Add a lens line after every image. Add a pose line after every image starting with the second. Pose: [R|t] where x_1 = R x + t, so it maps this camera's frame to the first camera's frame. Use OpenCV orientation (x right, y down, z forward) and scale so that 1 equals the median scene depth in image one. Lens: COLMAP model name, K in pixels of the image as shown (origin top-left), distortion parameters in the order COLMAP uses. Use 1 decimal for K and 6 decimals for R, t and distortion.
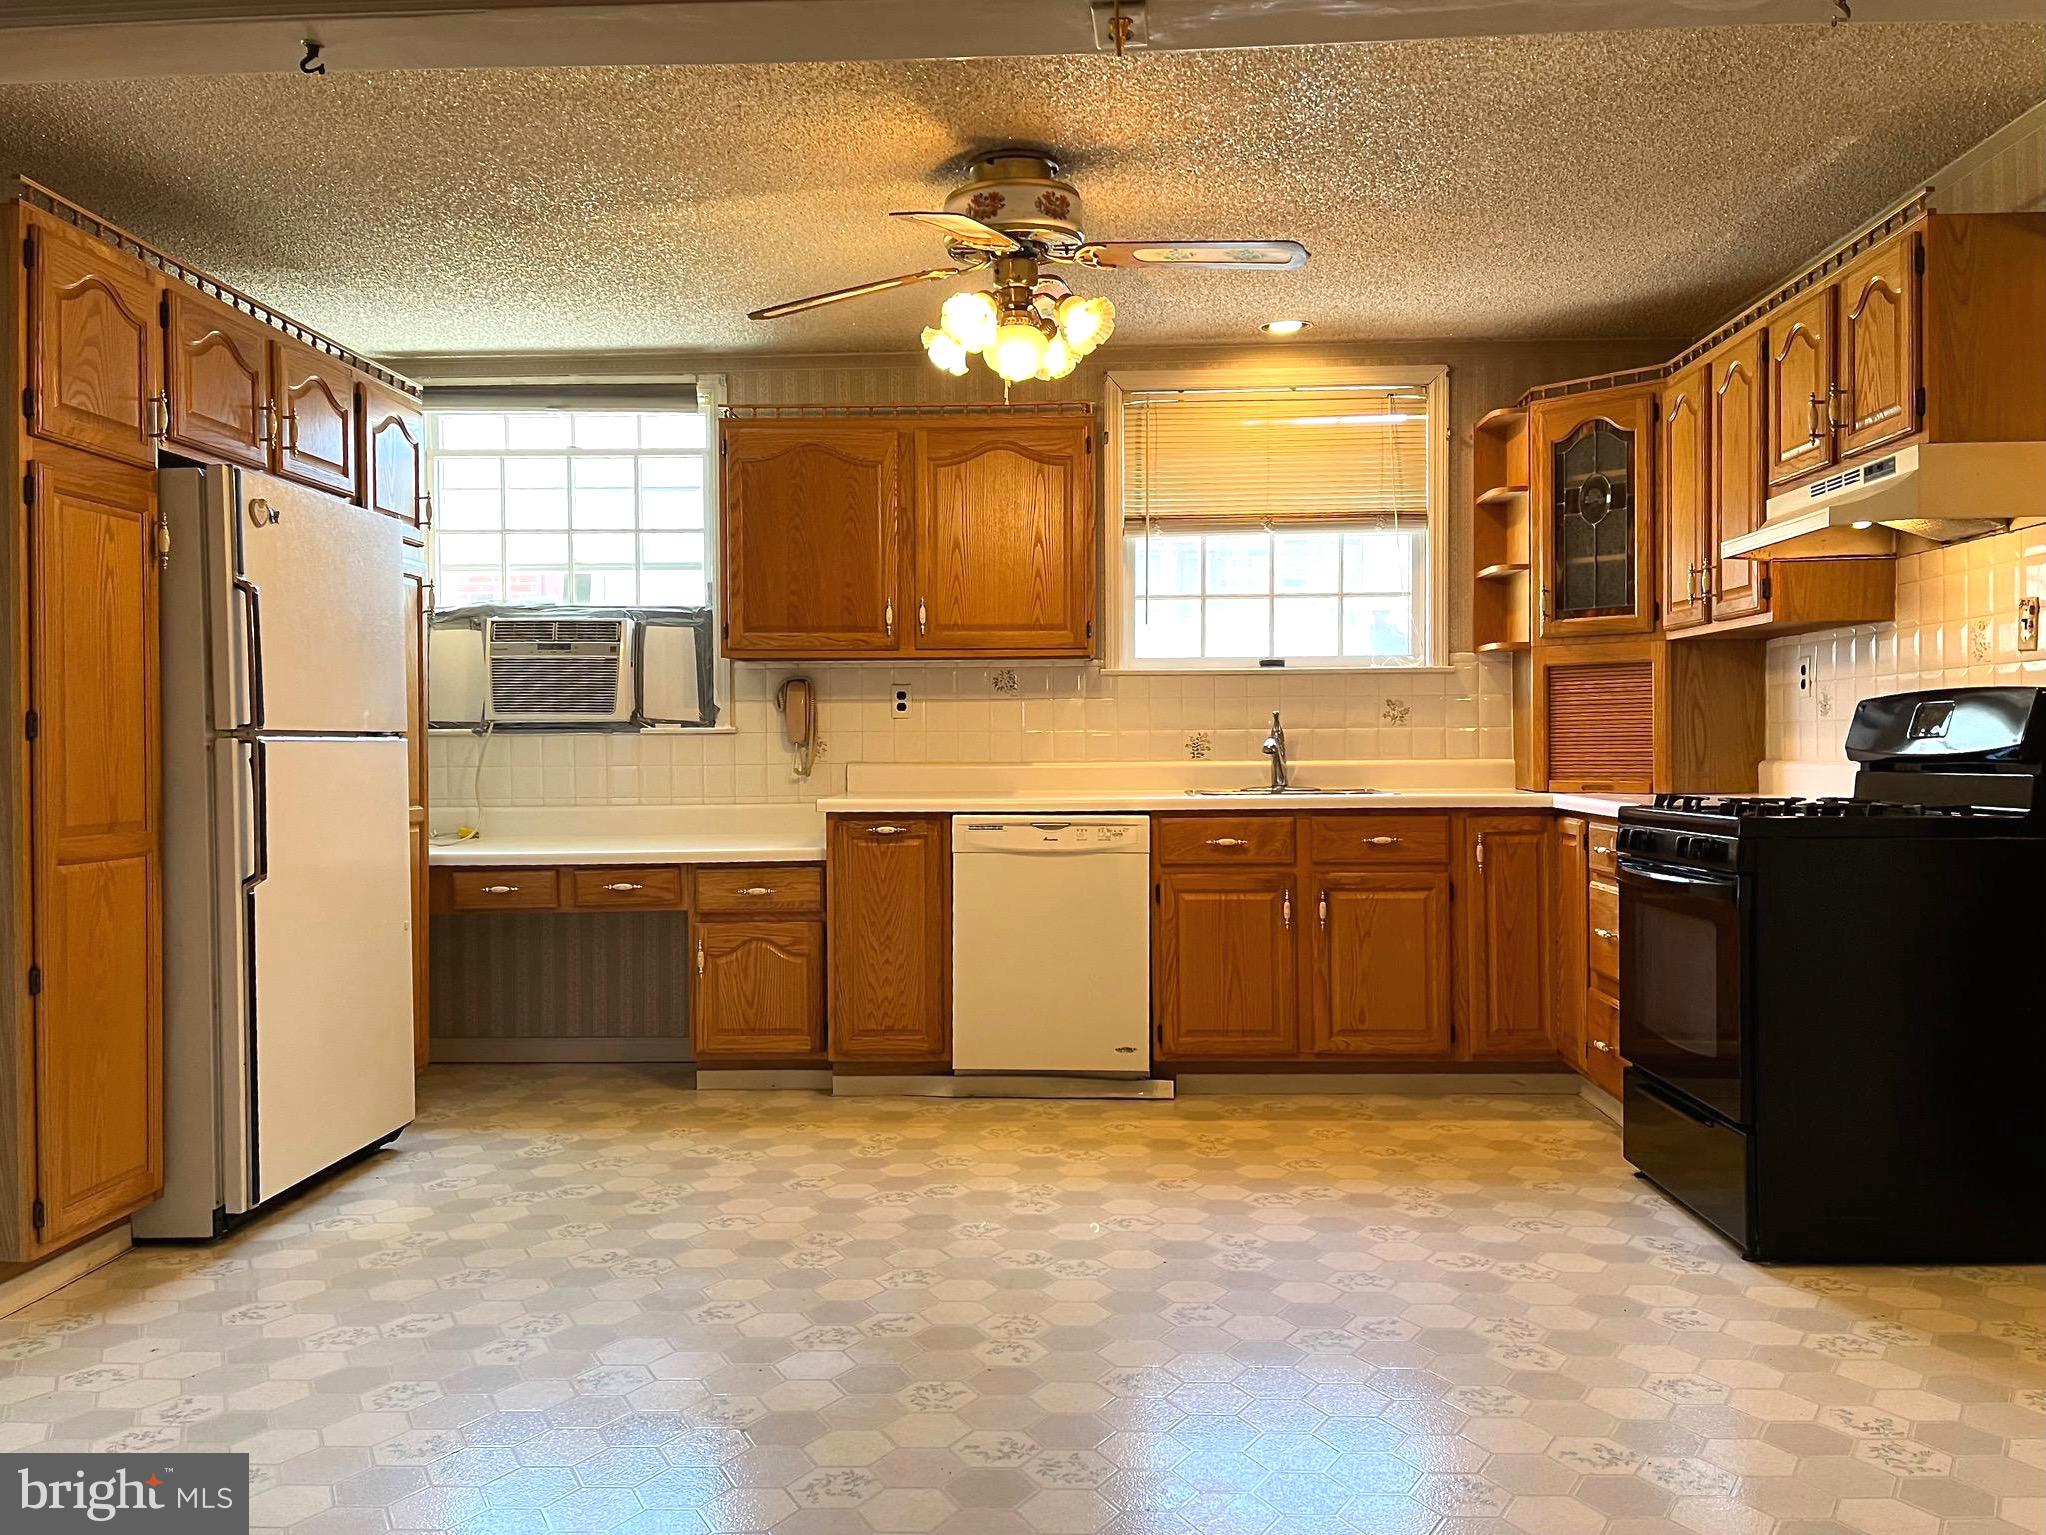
lens RADIAL K [[1553.8, 0, 1023.0], [0, 1553.8, 767.5], [0, 0, 1]] dist [0.081332, -0.089971]
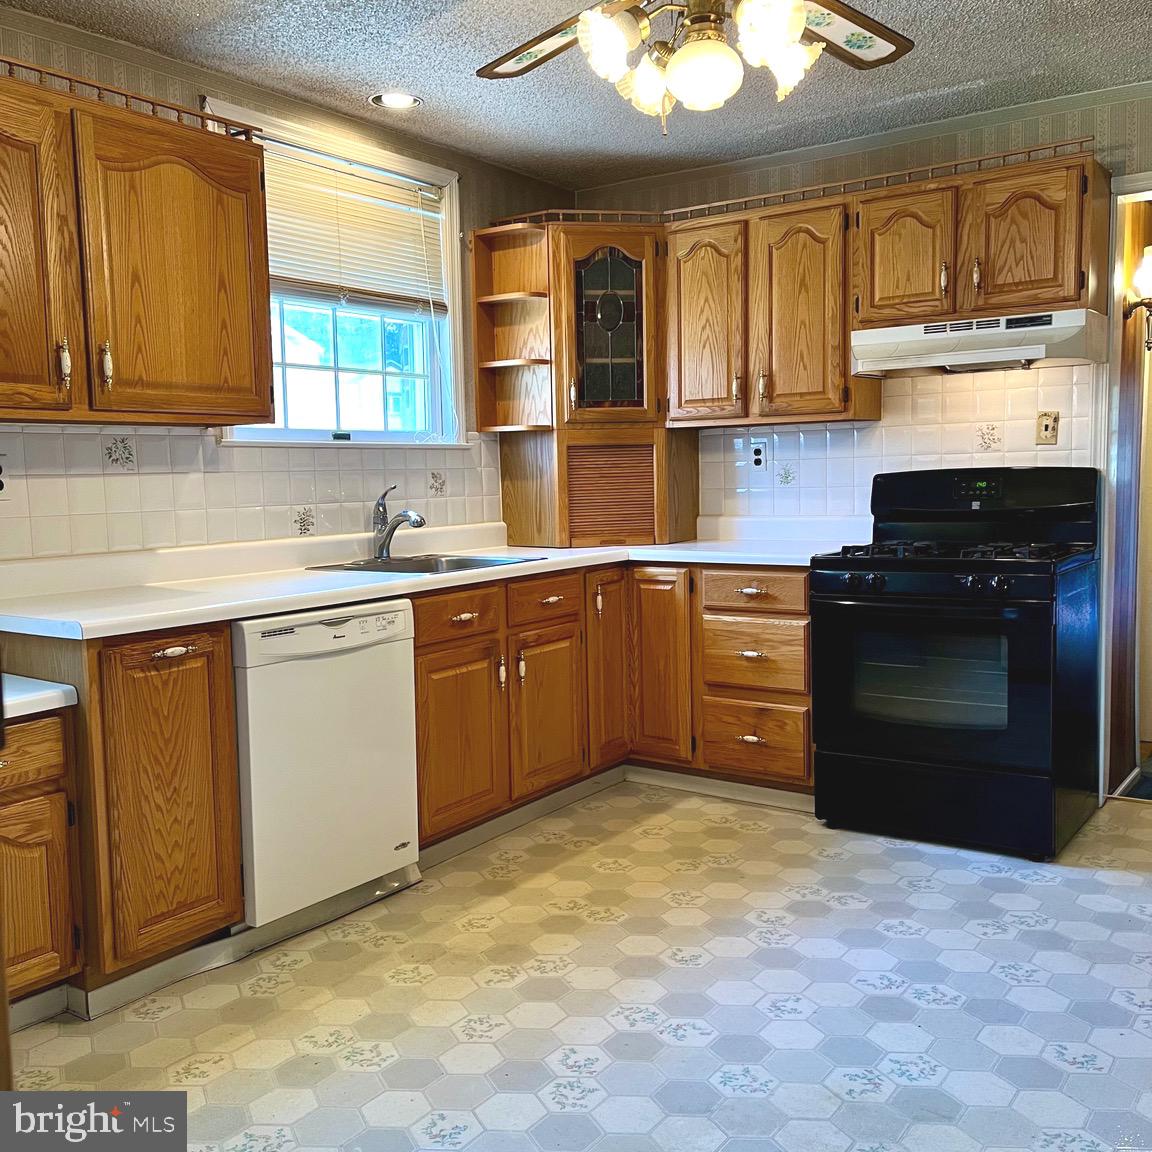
lens RADIAL K [[1144.1, 0, 569.1], [0, 1144.1, 583.6], [0, 0, 1]] dist [0.070627, -0.085994]
pose [[0.556026, -0.087480, 0.826548, -0.442201], [0.033428, 0.995995, 0.082927, -0.032915], [-0.830492, -0.018480, 0.556723, 0.526077]]
